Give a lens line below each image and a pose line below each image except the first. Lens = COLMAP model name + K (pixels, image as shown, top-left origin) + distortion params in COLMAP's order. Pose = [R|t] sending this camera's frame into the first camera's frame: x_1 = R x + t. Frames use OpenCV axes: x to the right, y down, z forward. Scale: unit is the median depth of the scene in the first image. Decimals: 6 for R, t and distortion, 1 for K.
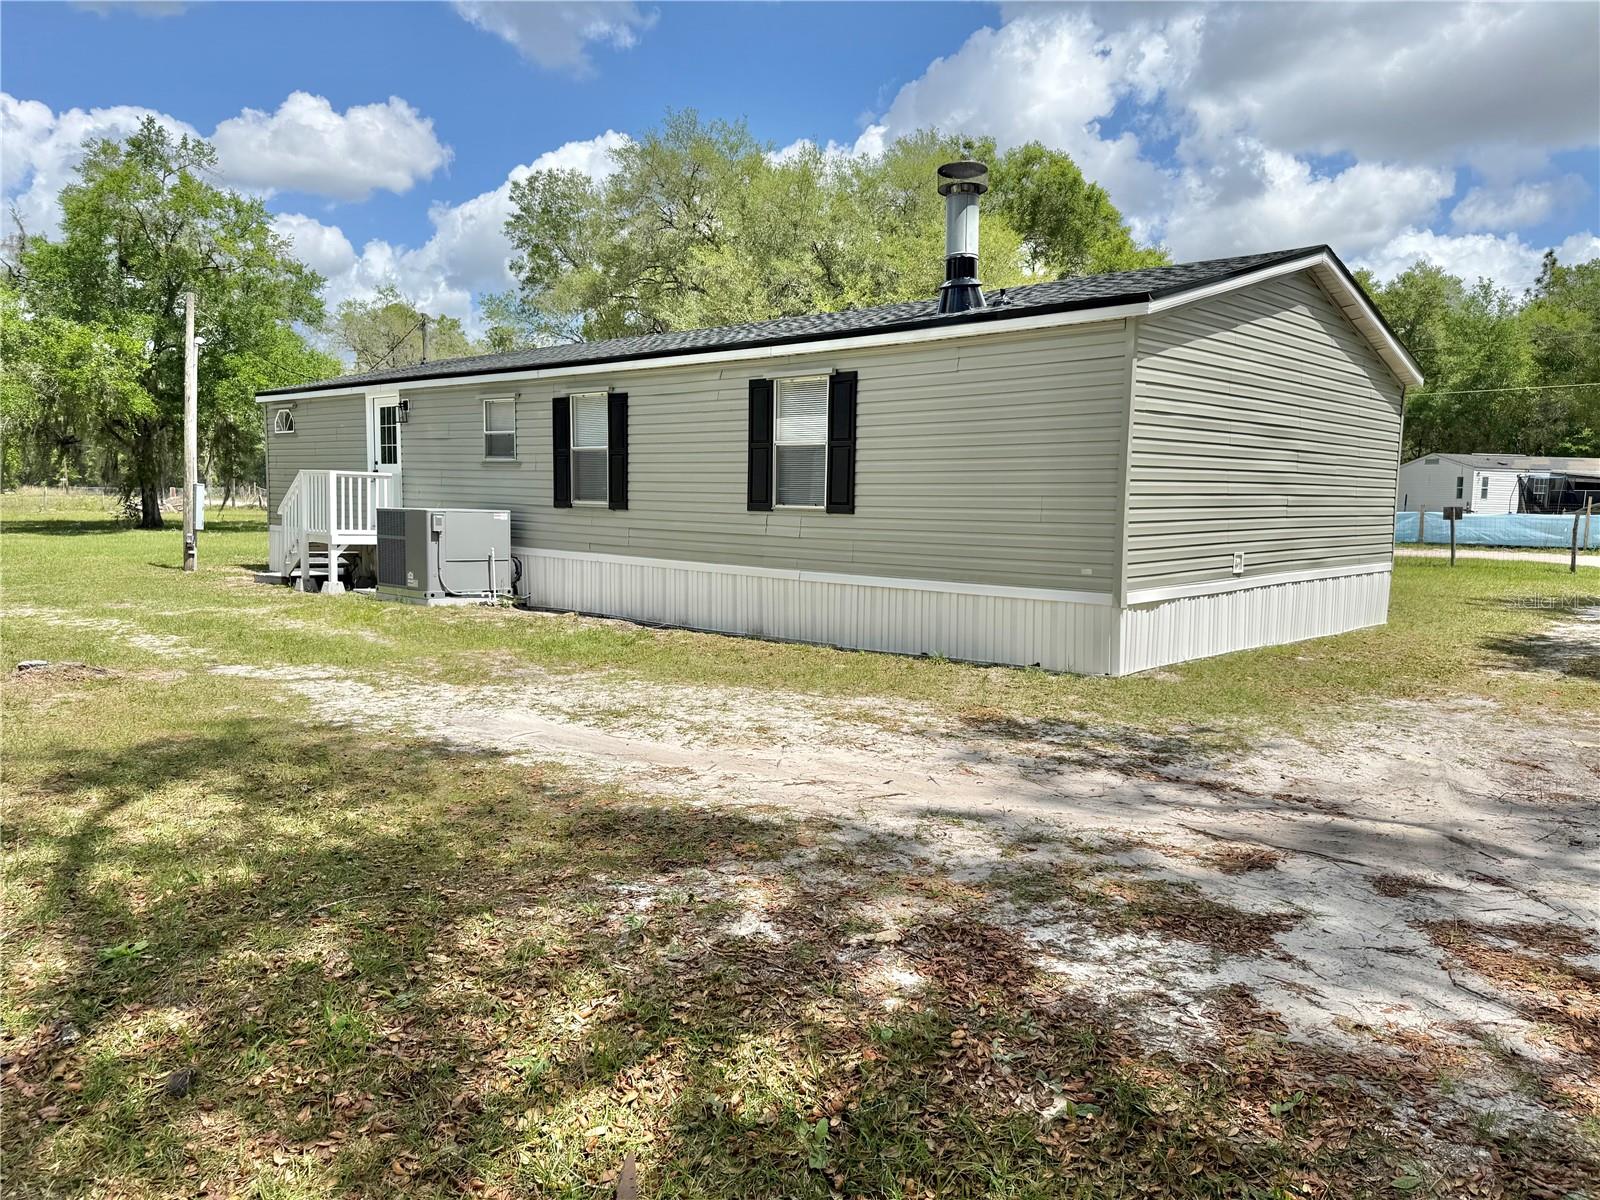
lens RADIAL K [[1123.9, 0, 804.3], [0, 1123.9, 624.2], [0, 0, 1]] dist [0.097954, -0.174637]
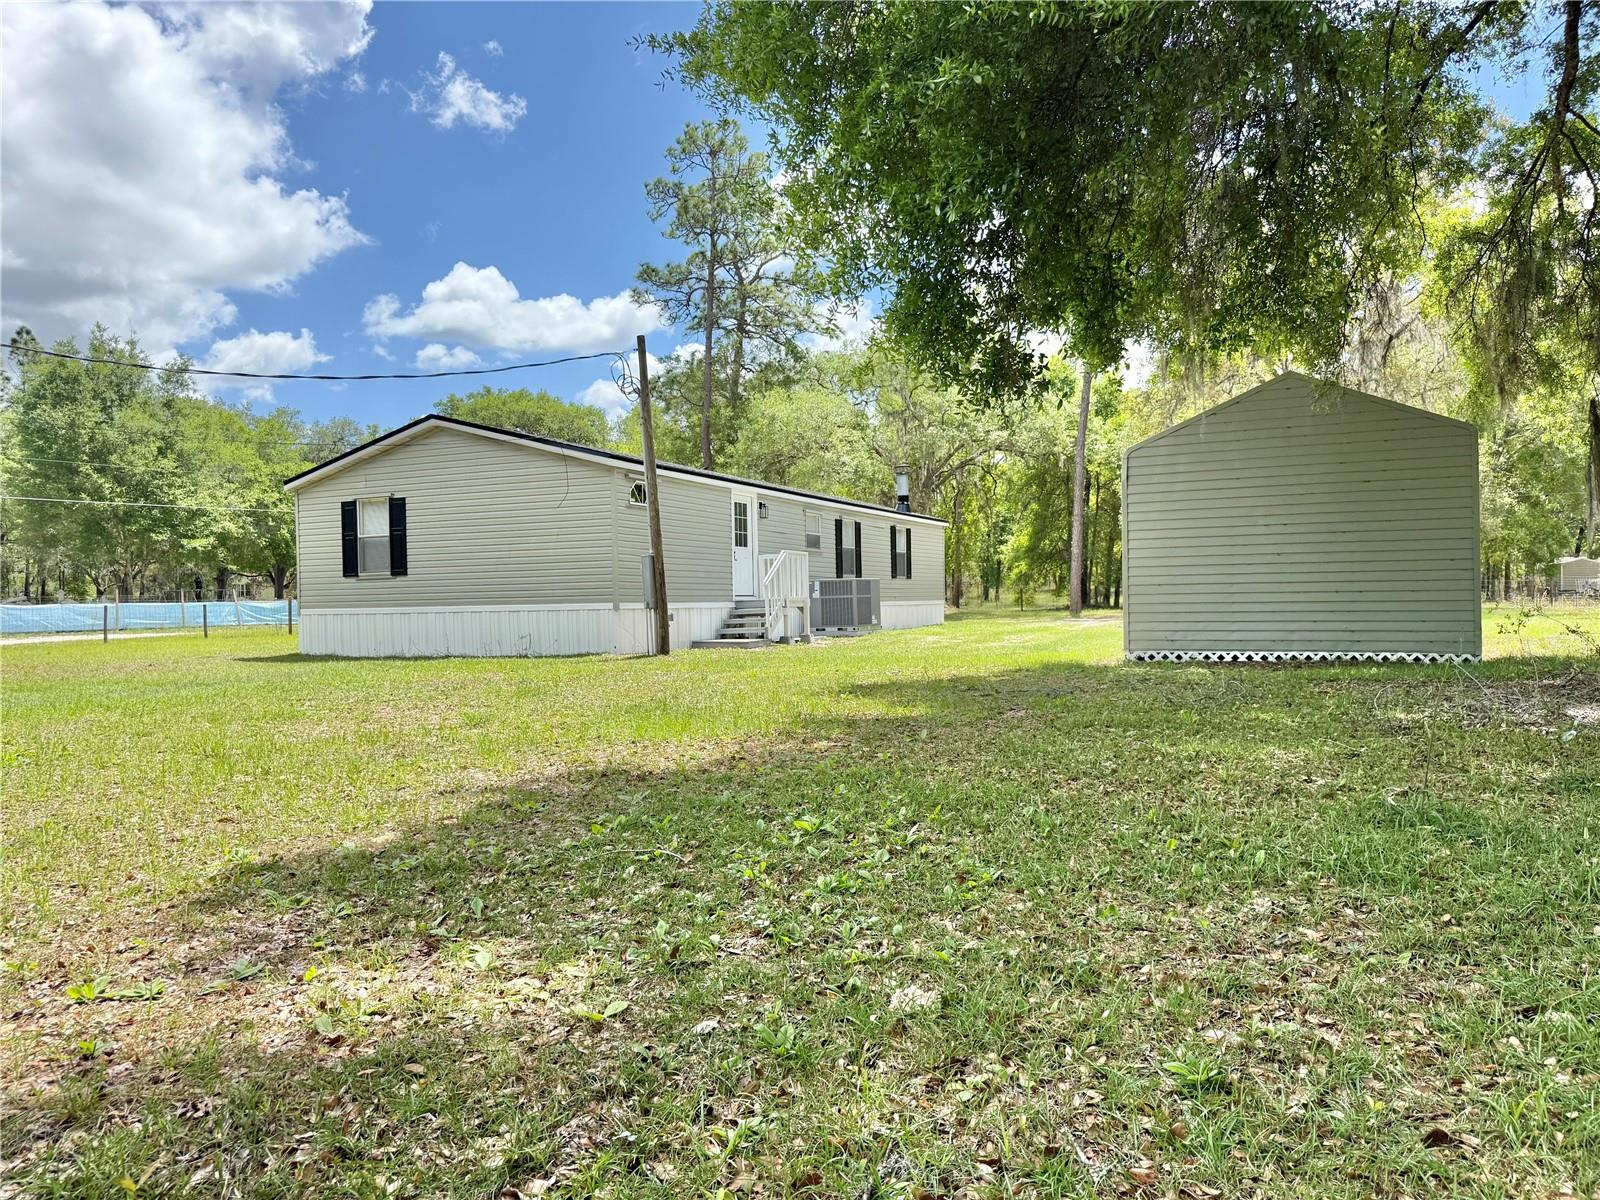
lens RADIAL K [[1123.9, 0, 804.3], [0, 1123.9, 624.2], [0, 0, 1]] dist [0.097954, -0.174637]
pose [[-0.287387, -0.030777, 0.957320, -1.823752], [0.122117, 0.990150, 0.068492, -0.151622], [-0.949998, 0.136588, -0.280797, 1.480718]]
